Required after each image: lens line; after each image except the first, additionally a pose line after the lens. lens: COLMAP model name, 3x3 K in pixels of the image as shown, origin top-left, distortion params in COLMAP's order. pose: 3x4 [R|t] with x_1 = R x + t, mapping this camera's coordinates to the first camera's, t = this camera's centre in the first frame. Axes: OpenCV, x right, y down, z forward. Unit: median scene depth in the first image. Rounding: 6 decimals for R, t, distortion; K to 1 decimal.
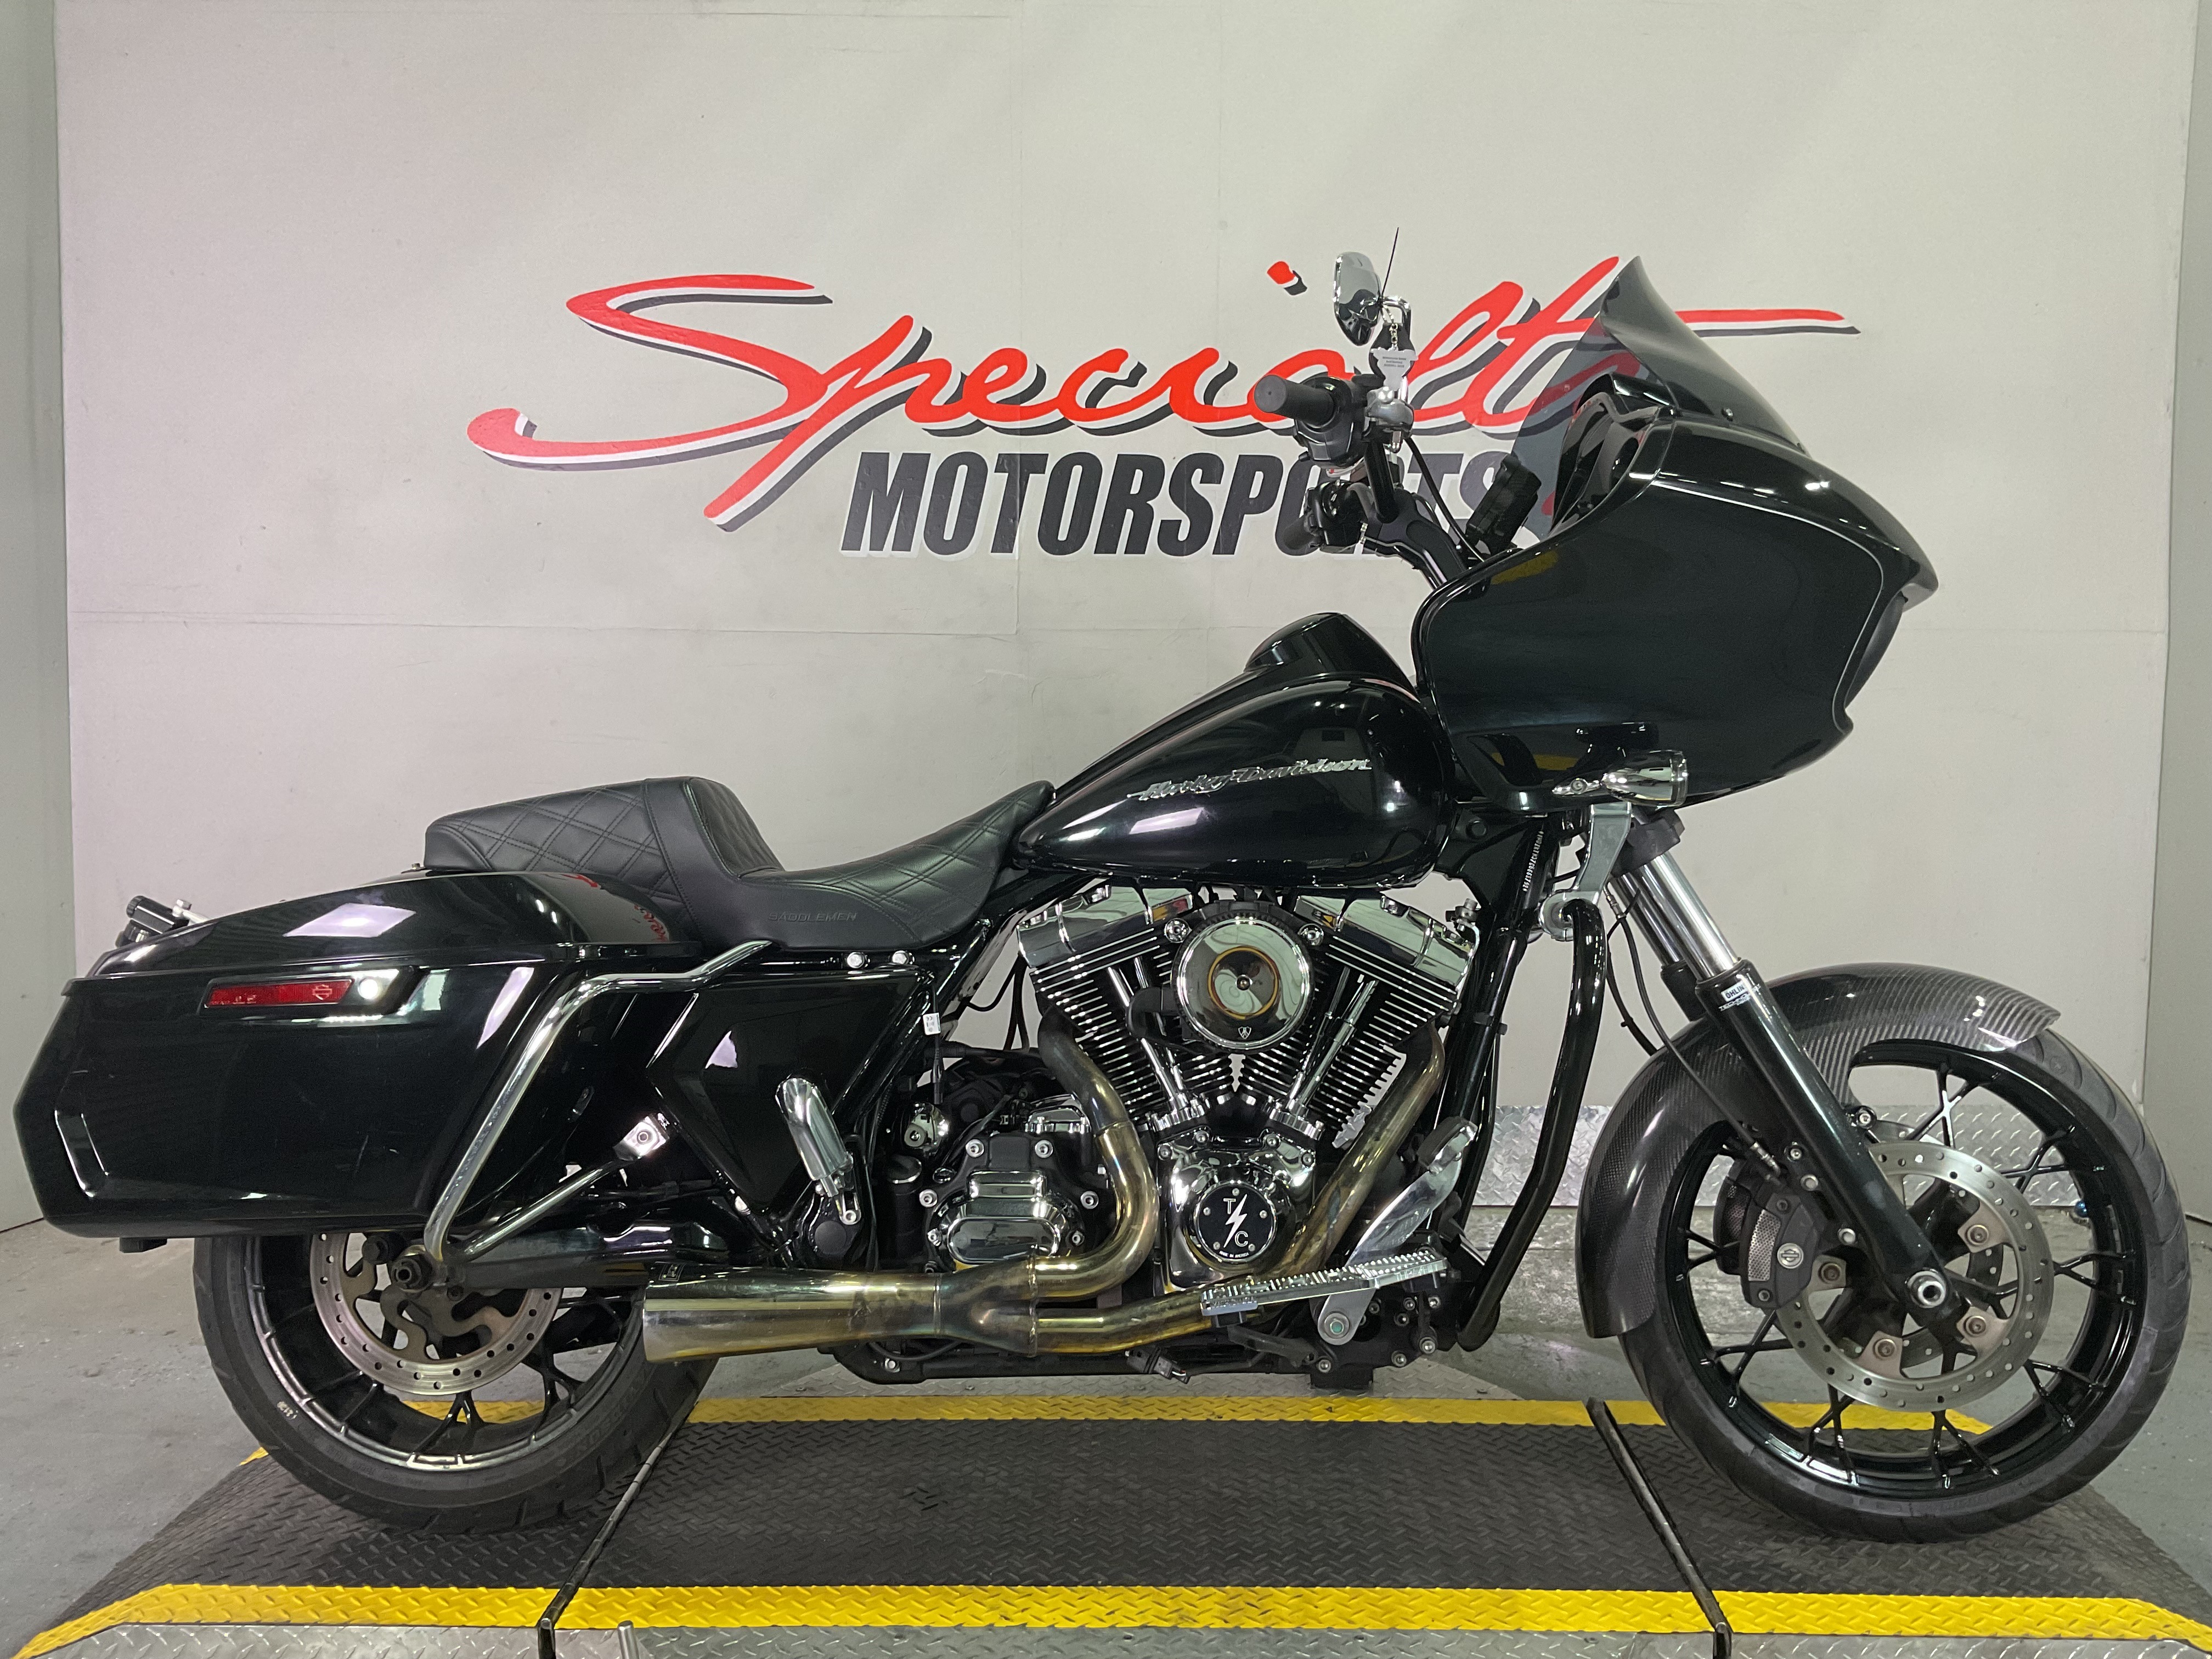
lens RADIAL K [[1852.4, 0, 1104.4], [0, 1852.4, 825.7], [0, 0, 1]] dist [0.036767, -0.036528]
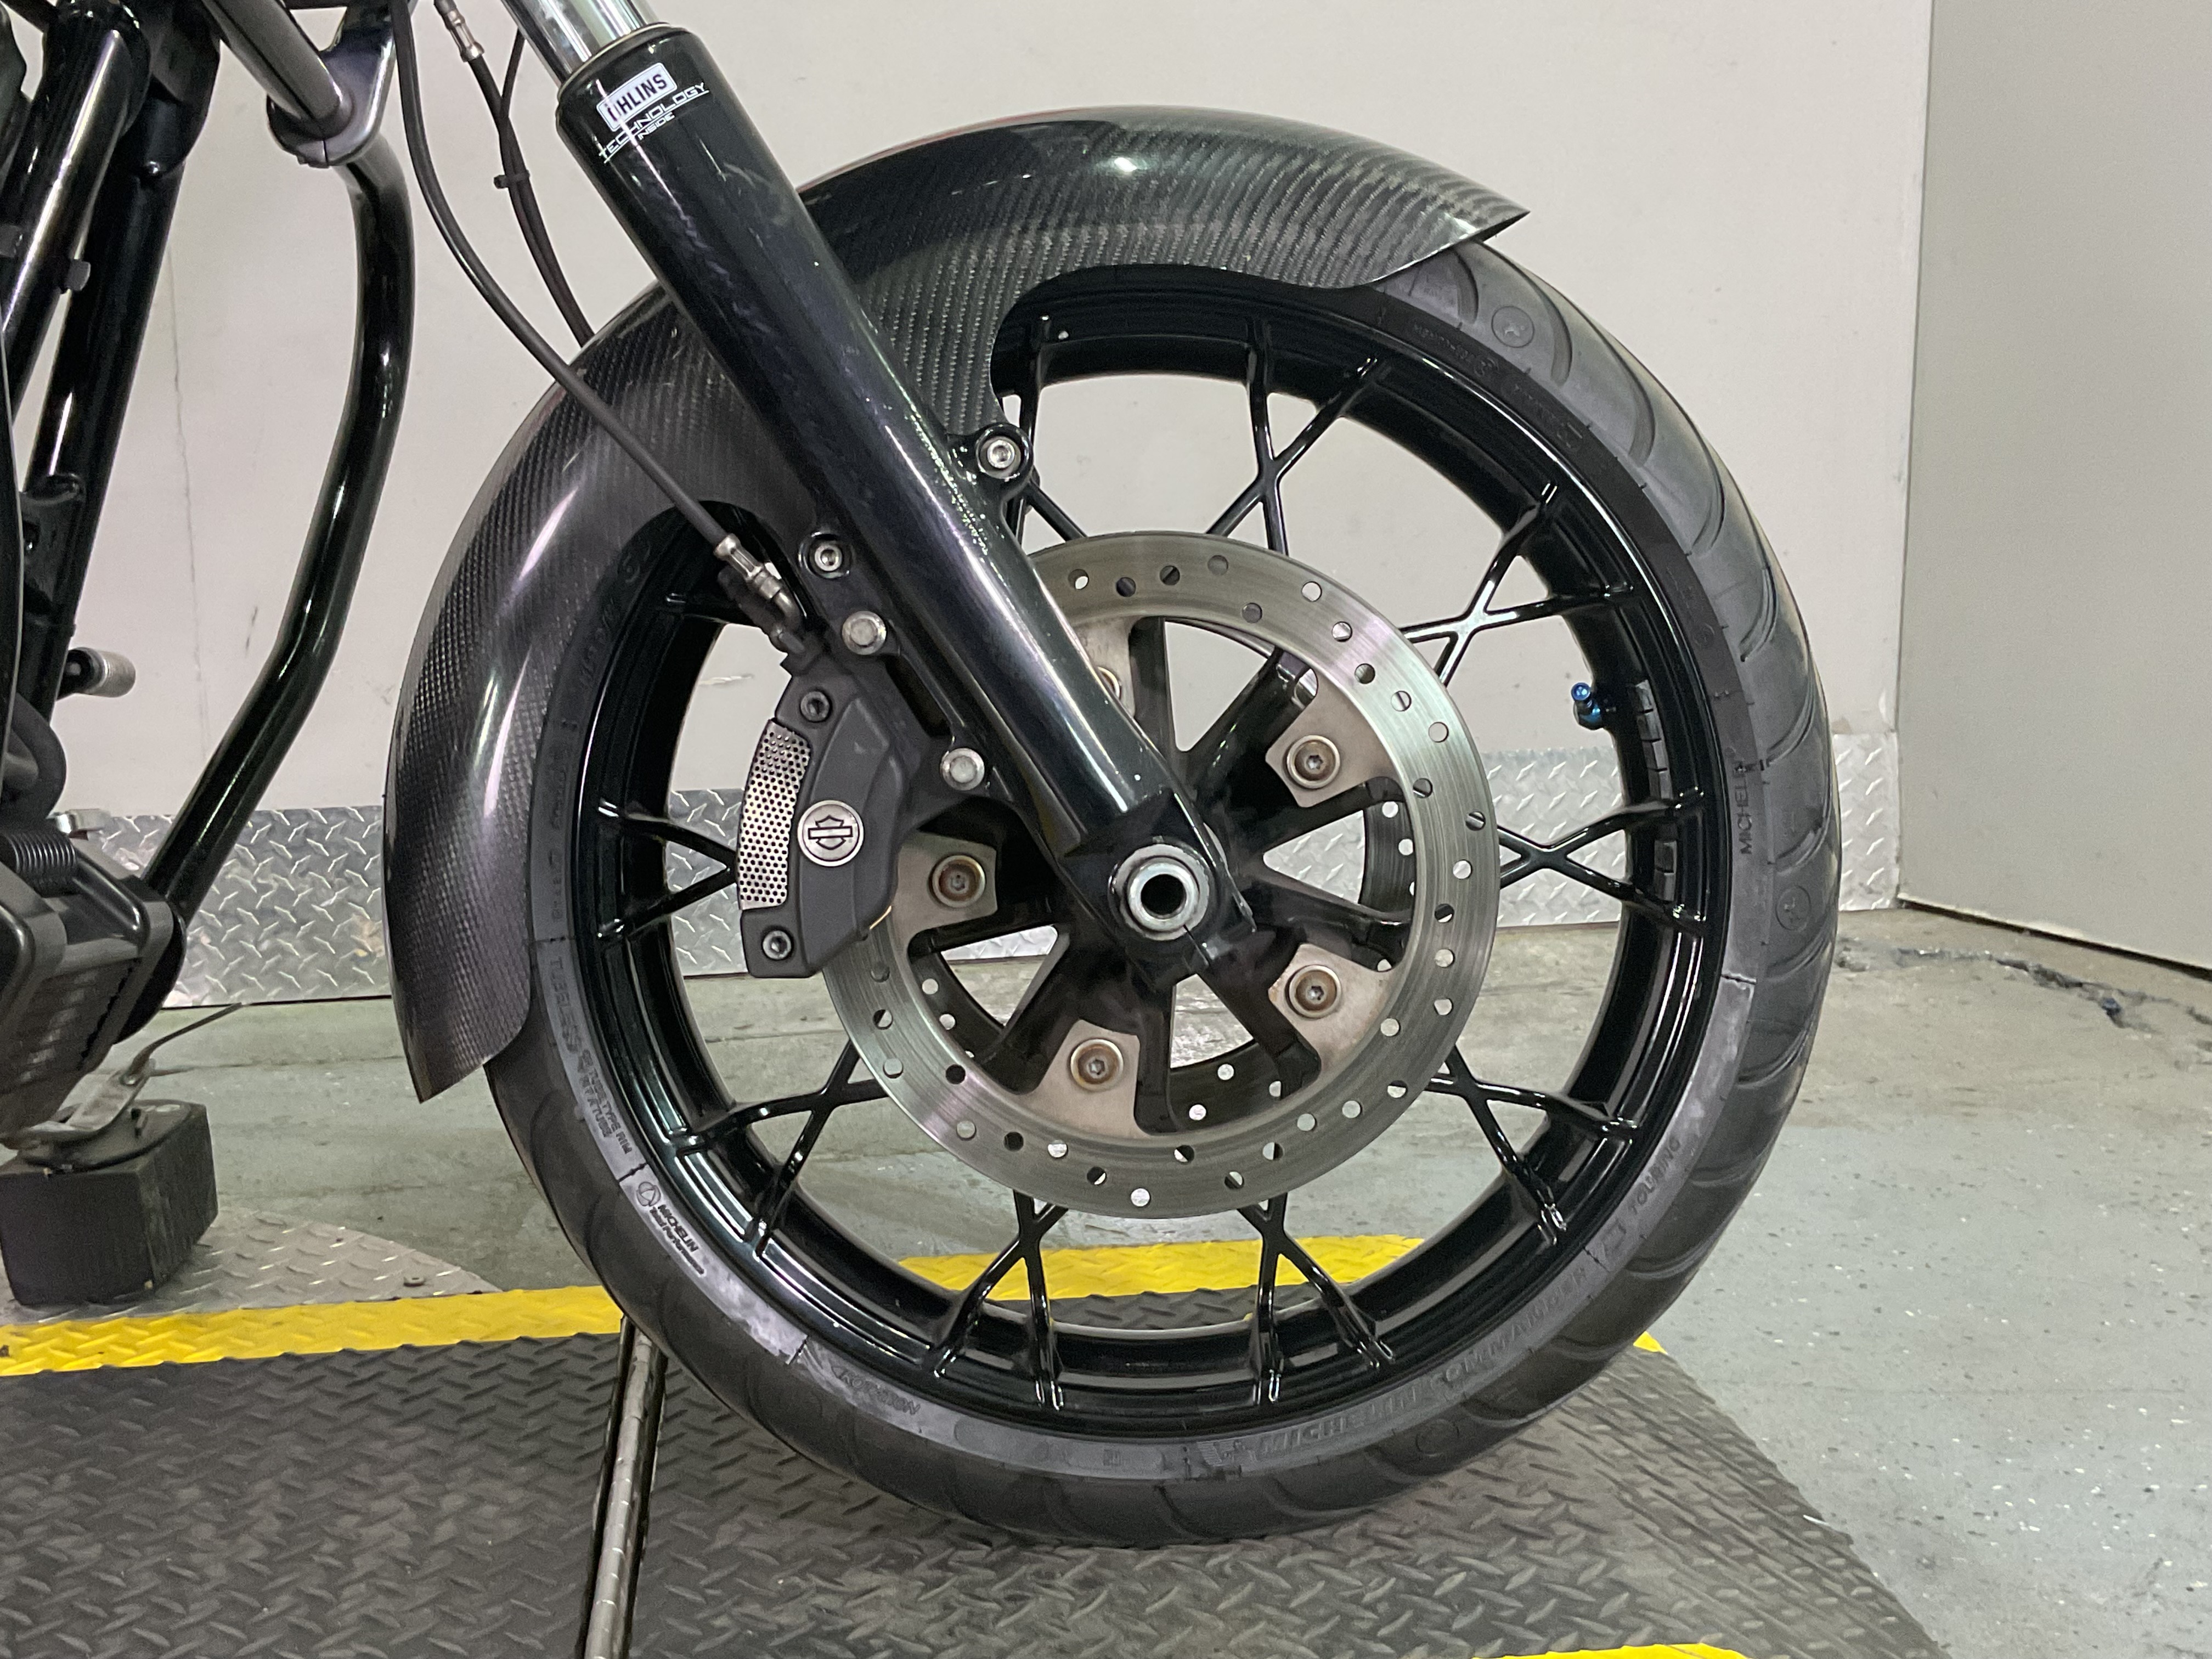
lens RADIAL K [[2490.4, 0, 1041.2], [0, 2490.4, 792.9], [0, 0, 1]] dist [0.098642, 0.000000]
pose [[0.989029, -0.042595, 0.141451, 0.323990], [0.032303, 0.996714, 0.074279, 0.177997], [-0.144150, -0.068895, 0.987155, 0.472064]]
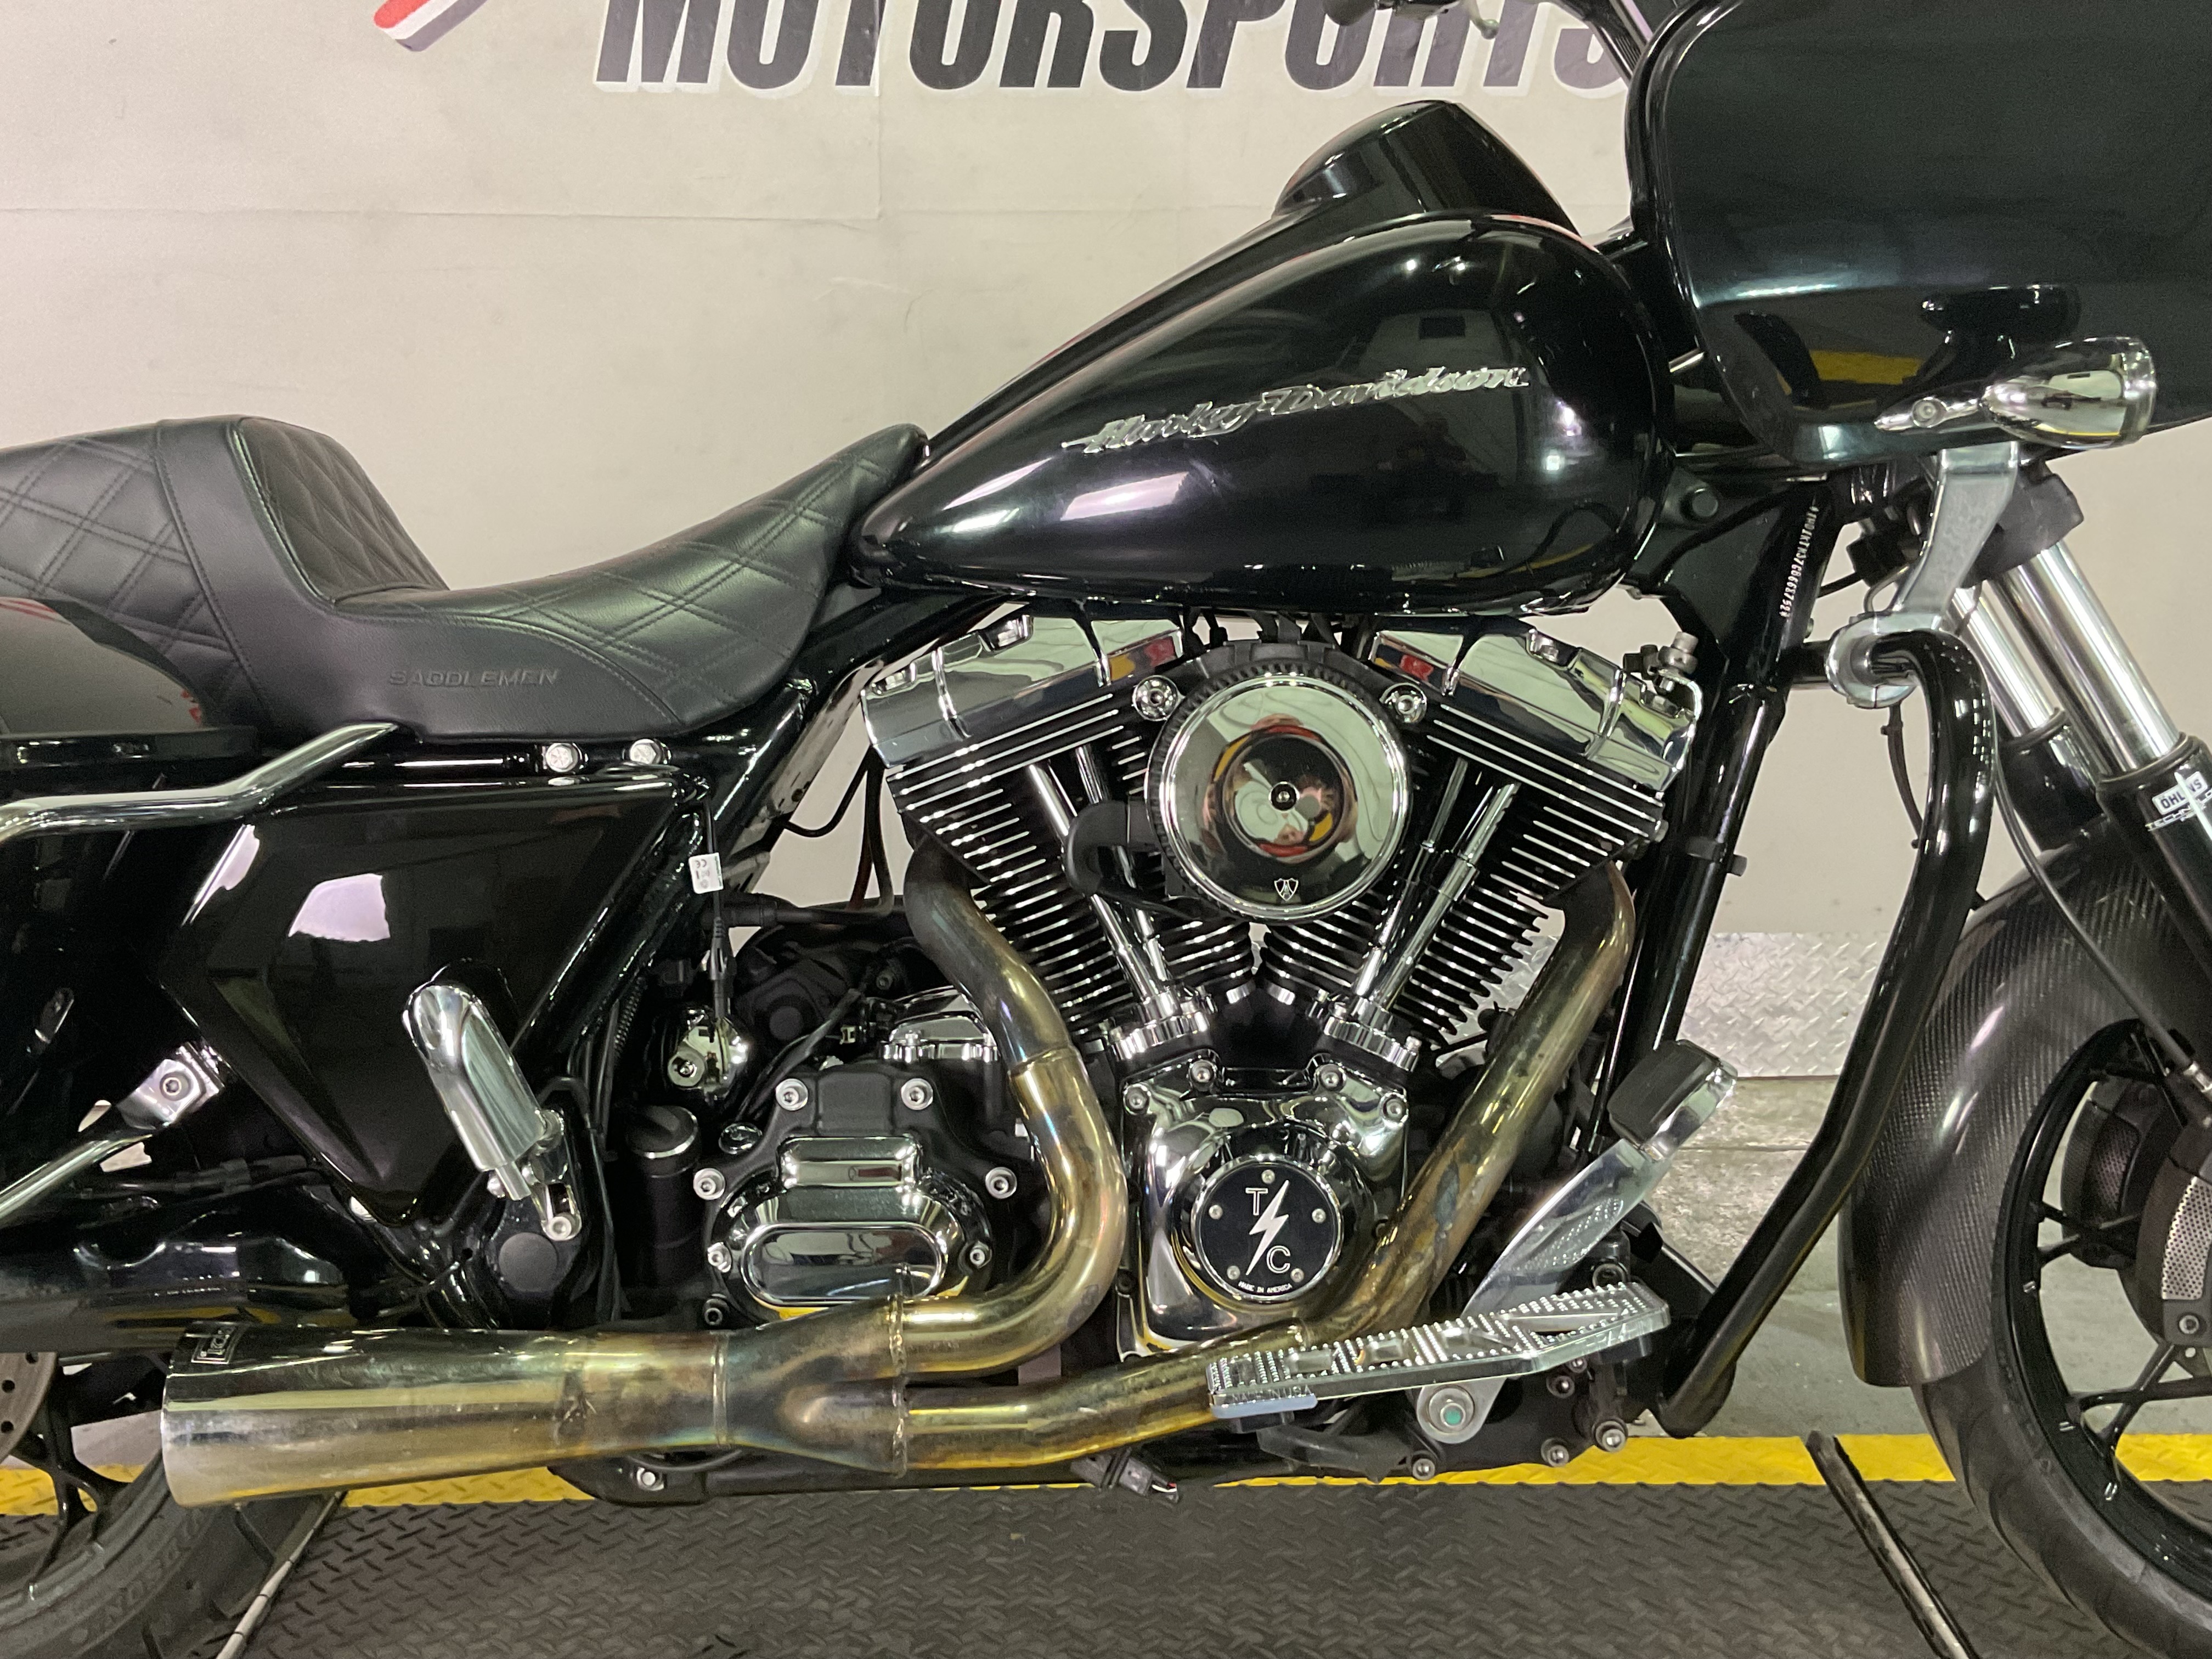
lens RADIAL K [[2317.3, 0, 1113.8], [0, 2317.3, 831.8], [0, 0, 1]] dist [0.048317, 0.000000]
pose [[0.999240, -0.012509, 0.036923, 0.001461], [0.007763, 0.992002, 0.125986, 0.009857], [-0.038204, -0.125604, 0.991345, 0.310164]]
